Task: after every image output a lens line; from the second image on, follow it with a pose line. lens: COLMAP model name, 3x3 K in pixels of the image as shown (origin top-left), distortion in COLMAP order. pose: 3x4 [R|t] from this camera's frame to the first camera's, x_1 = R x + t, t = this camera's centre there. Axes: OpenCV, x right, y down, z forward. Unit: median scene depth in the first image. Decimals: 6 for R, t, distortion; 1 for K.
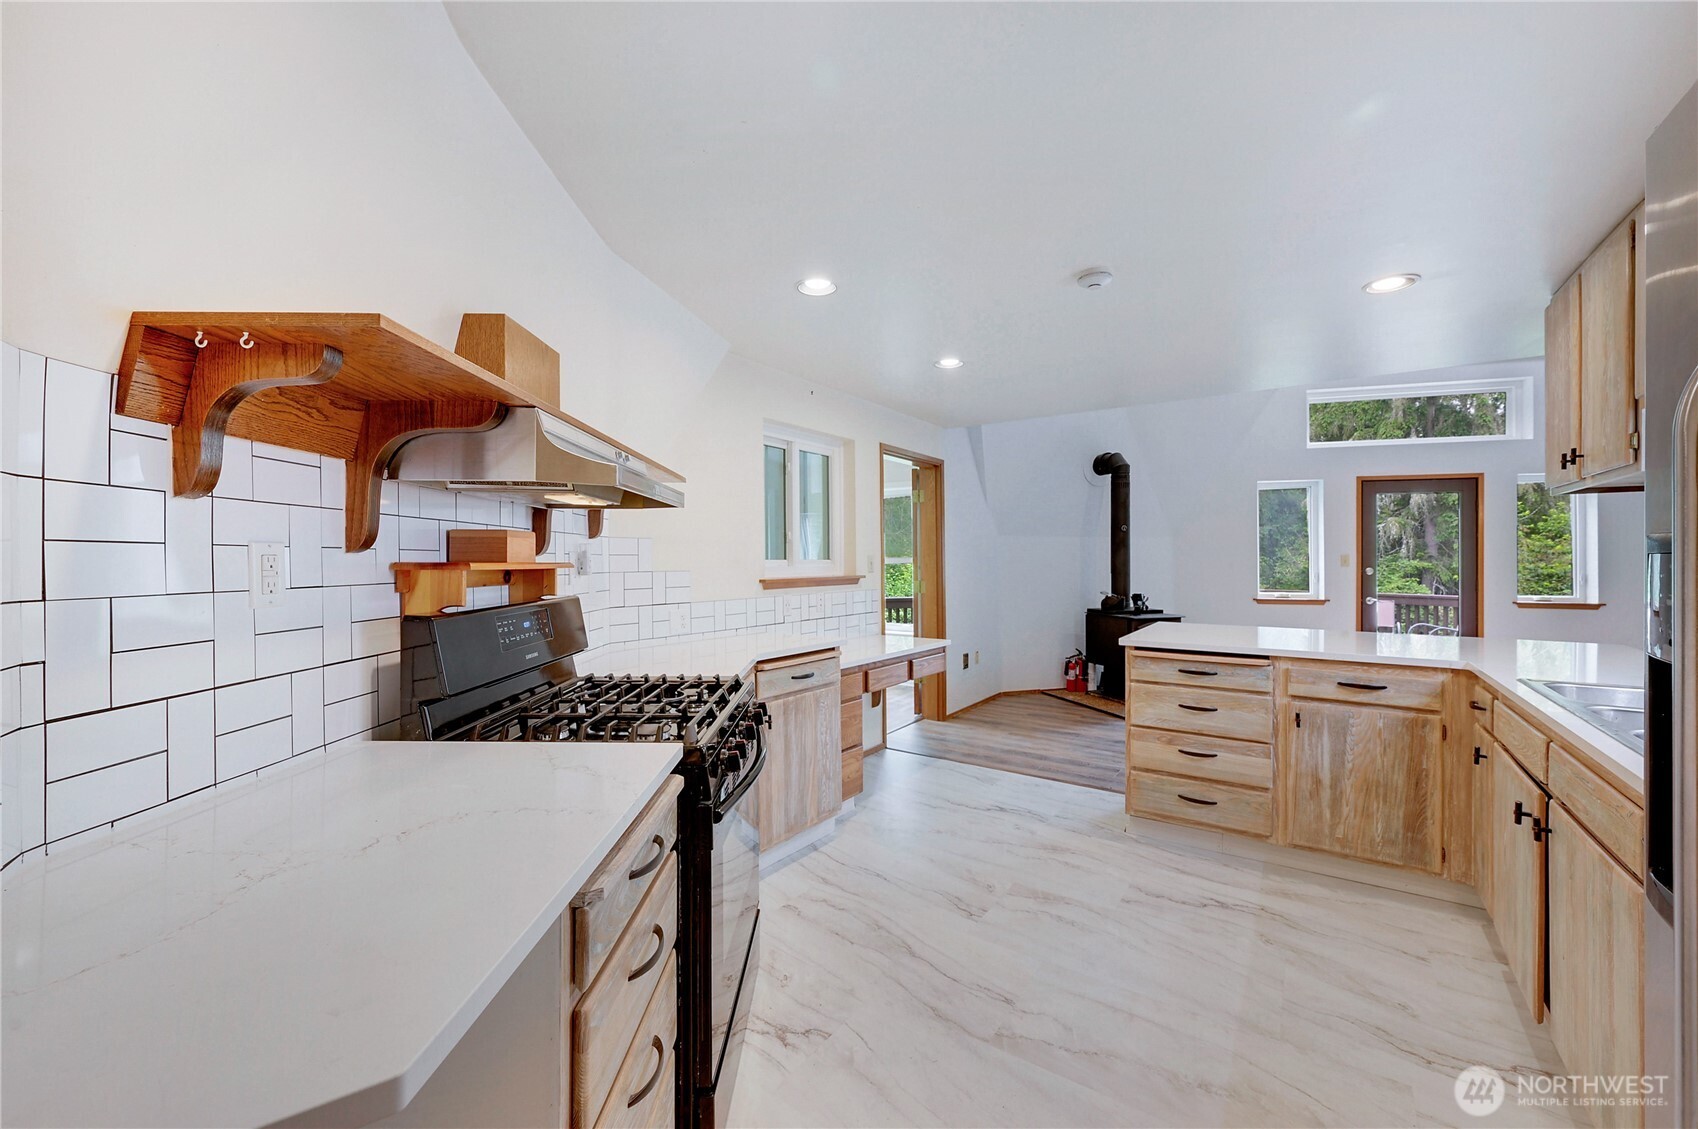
lens RADIAL K [[682.4, 0, 841.8], [0, 682.4, 557.0], [0, 0, 1]] dist [-0.000798, -0.000155]
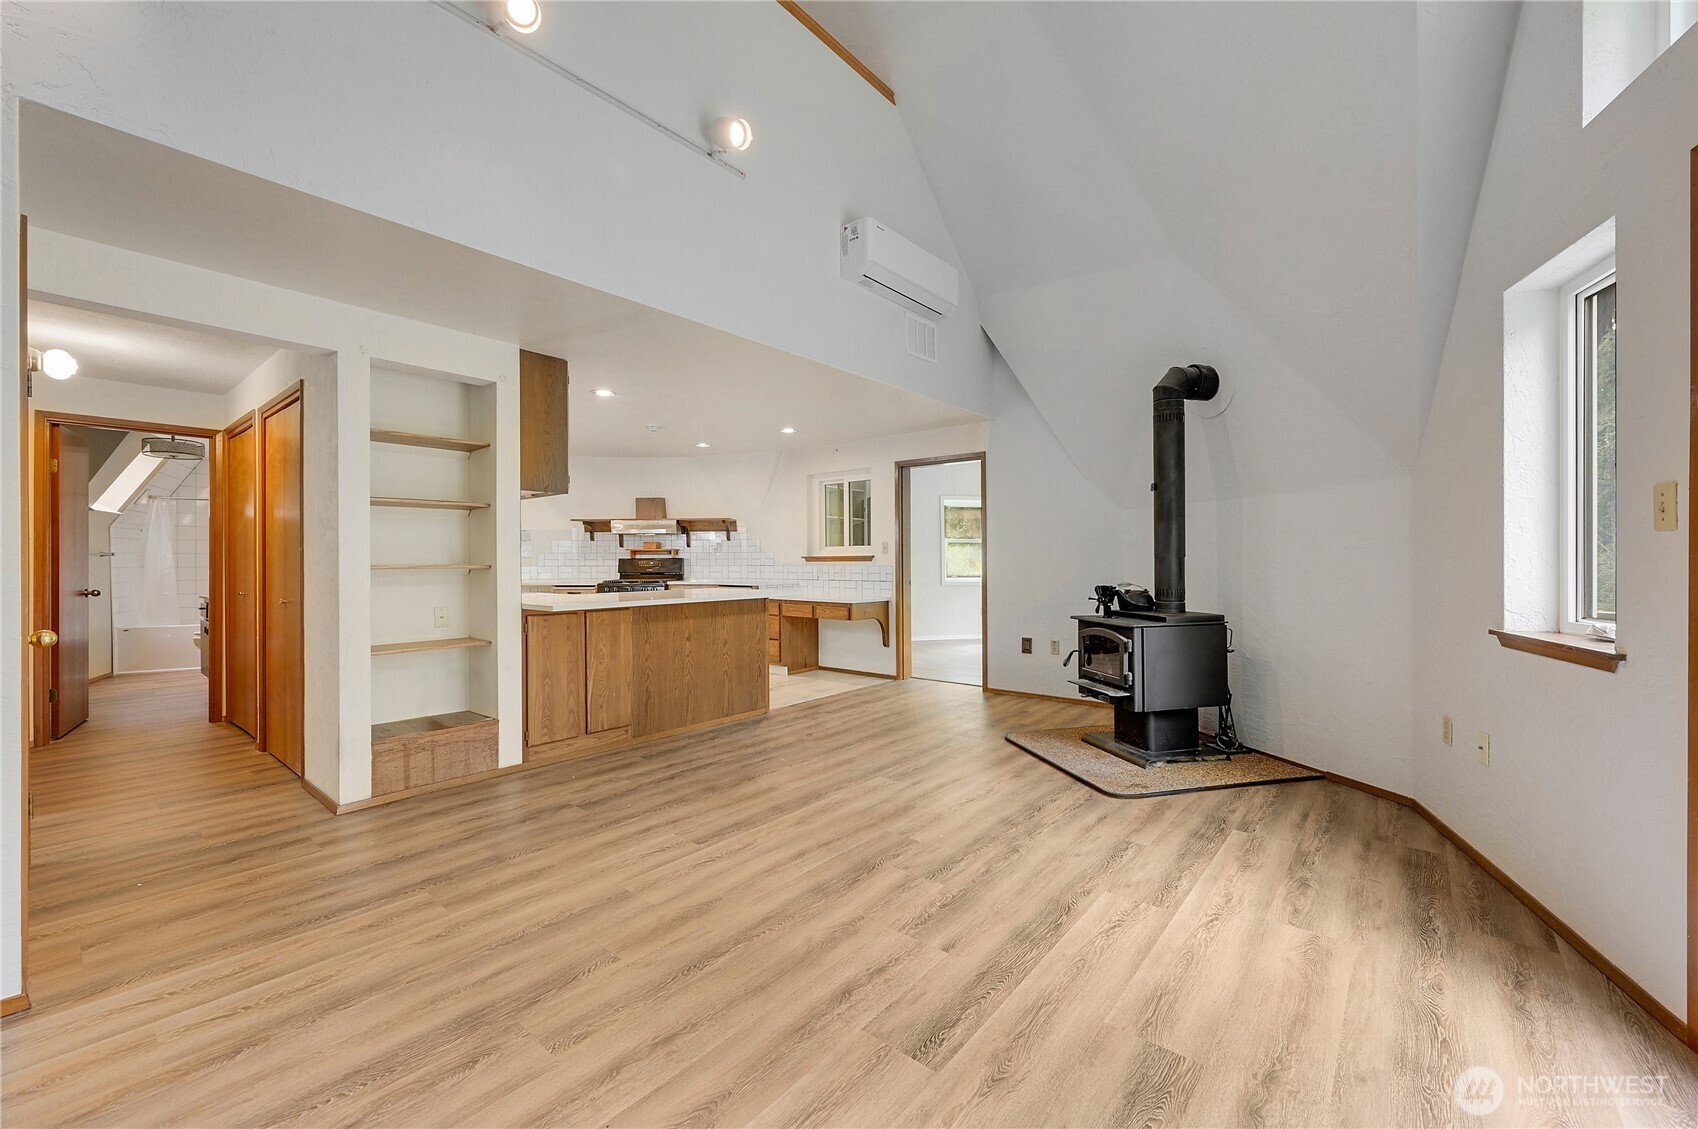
lens RADIAL K [[671.1, 0, 855.6], [0, 671.1, 563.1], [0, 0, 1]] dist [-0.000028, 0.000087]
pose [[-0.083300, 0.006813, -0.996501, 1.921065], [0.008599, 0.999944, 0.006118, 0.043734], [0.996487, -0.008059, -0.083354, 1.377251]]
